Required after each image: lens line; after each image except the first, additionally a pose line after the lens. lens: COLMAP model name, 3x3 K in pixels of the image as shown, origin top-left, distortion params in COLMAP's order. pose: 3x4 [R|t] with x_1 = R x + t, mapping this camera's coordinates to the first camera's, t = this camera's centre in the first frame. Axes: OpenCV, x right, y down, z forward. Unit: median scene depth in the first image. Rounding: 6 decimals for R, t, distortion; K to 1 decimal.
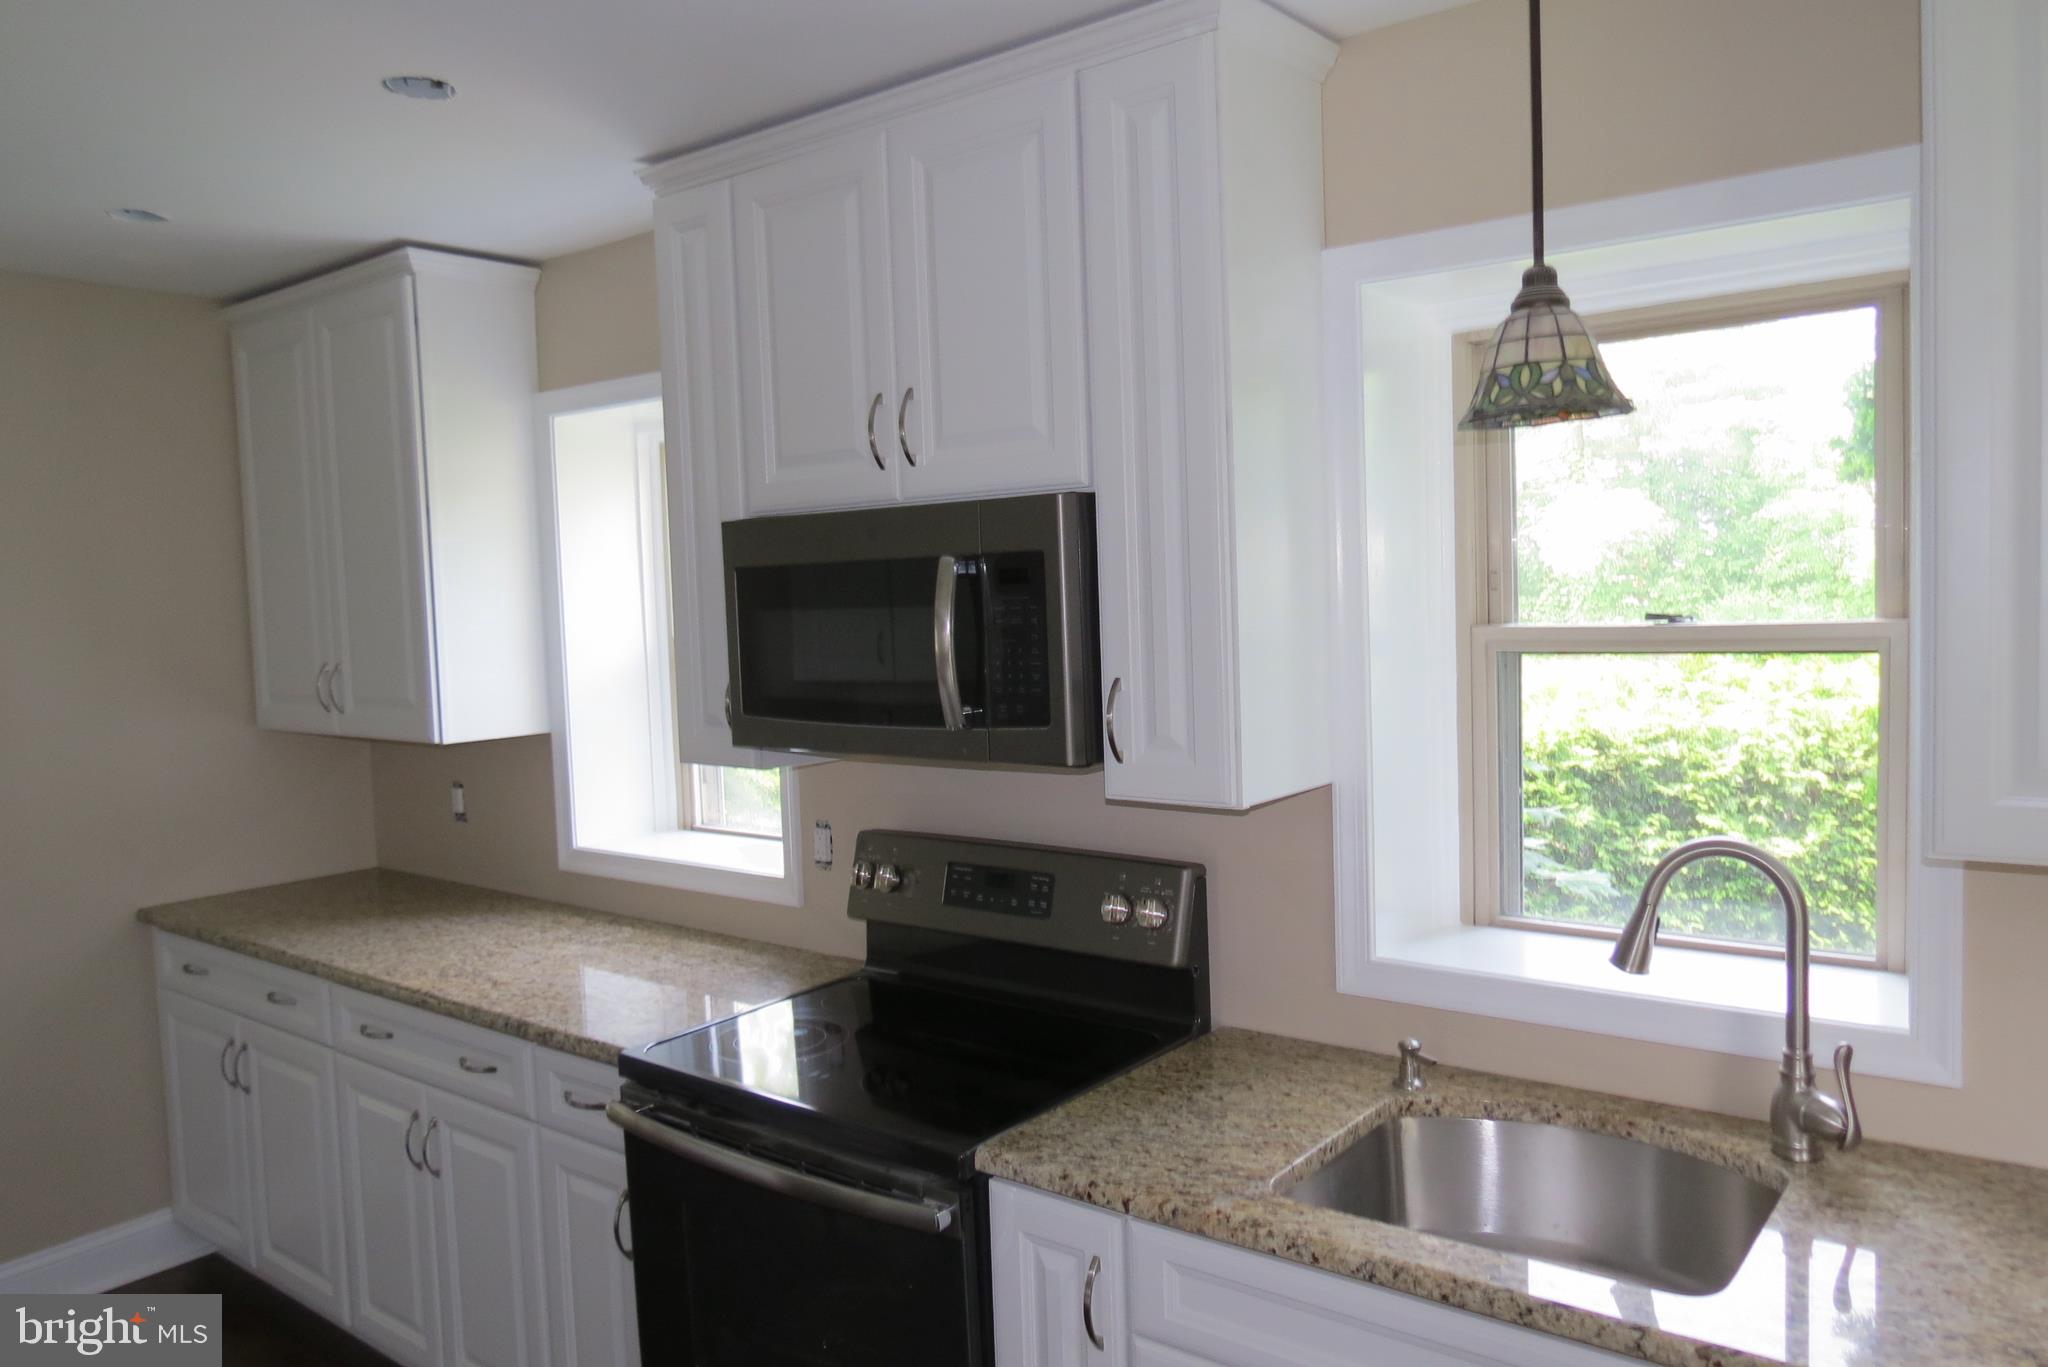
lens RADIAL K [[1459.3, 0, 1023.1], [0, 1459.3, 677.7], [0, 0, 1]] dist [-0.030153, 0.022401]
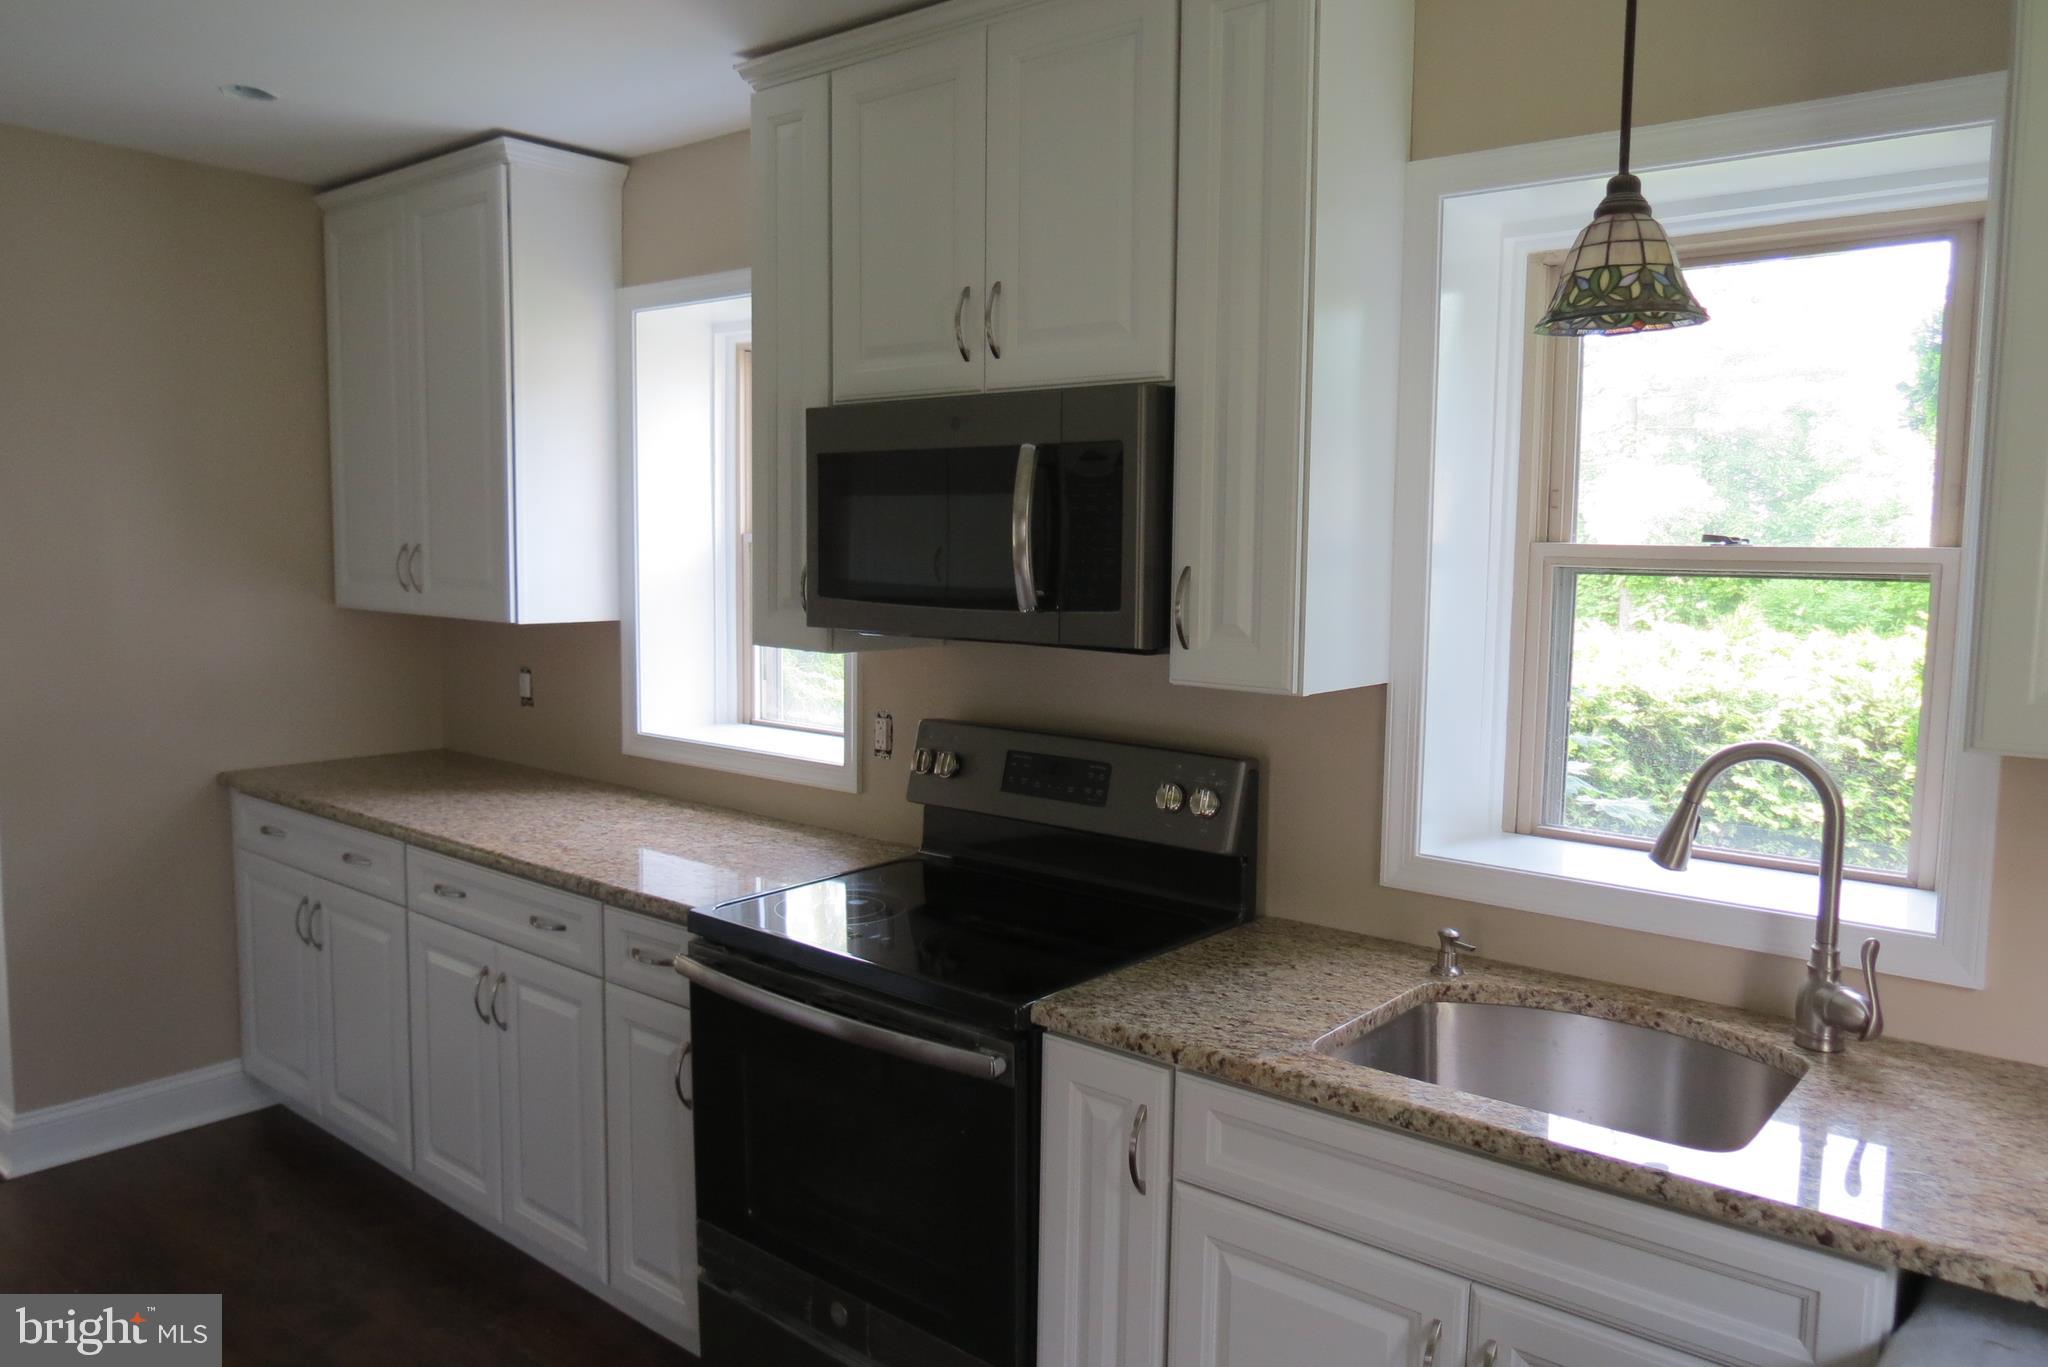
lens RADIAL K [[1459.3, 0, 1023.1], [0, 1459.3, 677.7], [0, 0, 1]] dist [-0.030153, 0.022401]
pose [[0.998525, 0.049964, -0.021236, -0.022420], [-0.049246, 0.998238, 0.033094, 0.042614], [0.022852, -0.031999, 0.999227, -0.036661]]
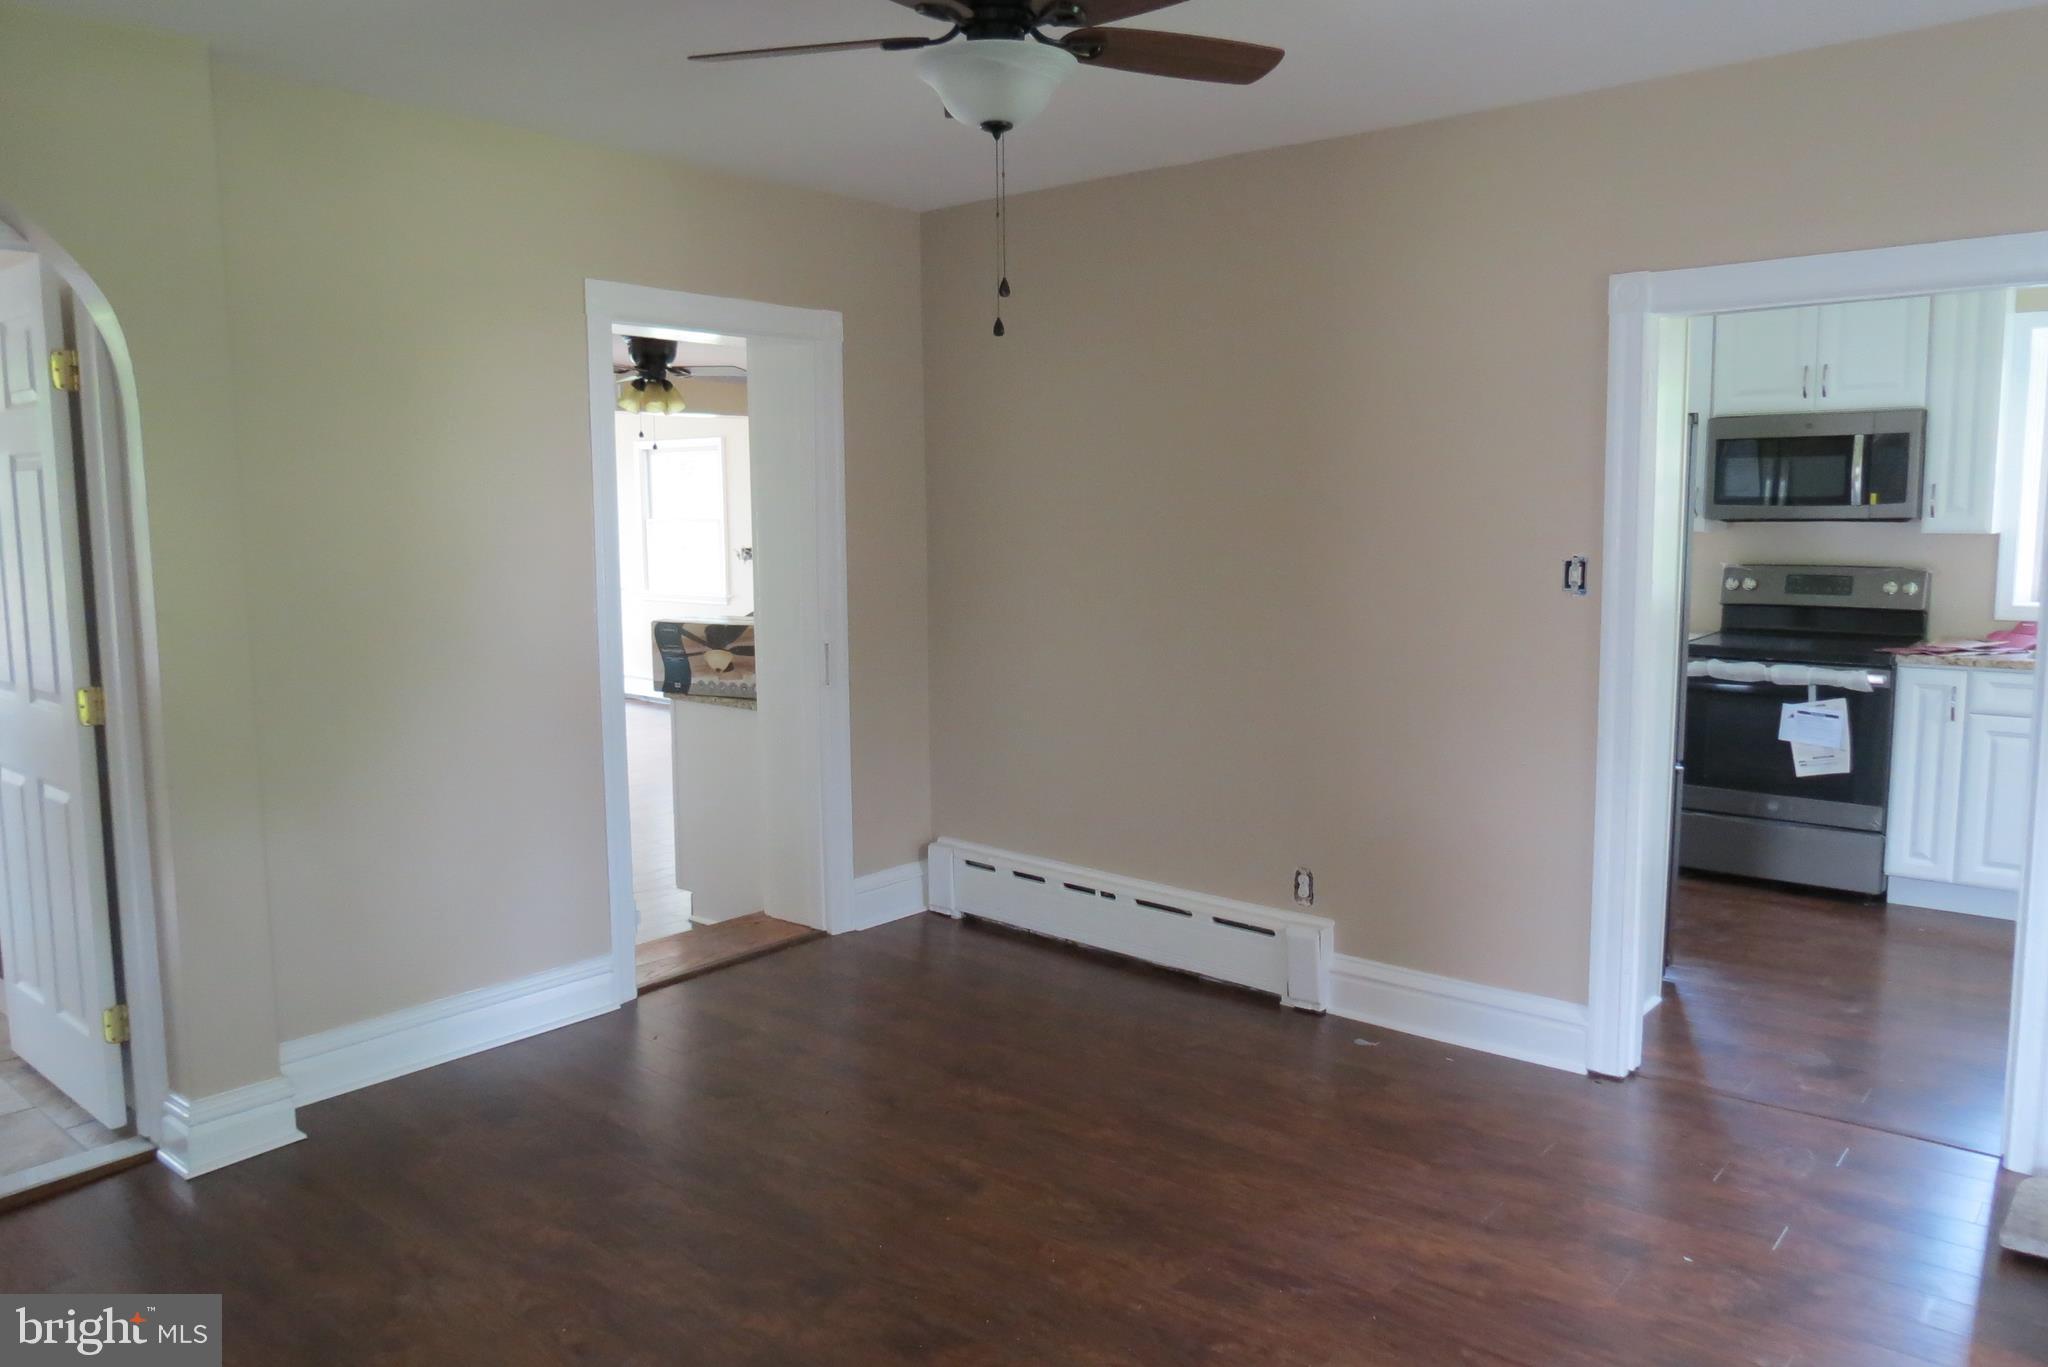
lens RADIAL K [[1459.3, 0, 1023.1], [0, 1459.3, 677.7], [0, 0, 1]] dist [-0.030153, 0.022401]
pose [[0.998521, 0.030897, -0.044737, -1.203252], [-0.028205, 0.997823, 0.059612, 0.198789], [0.046481, -0.058262, 0.997219, -1.380821]]
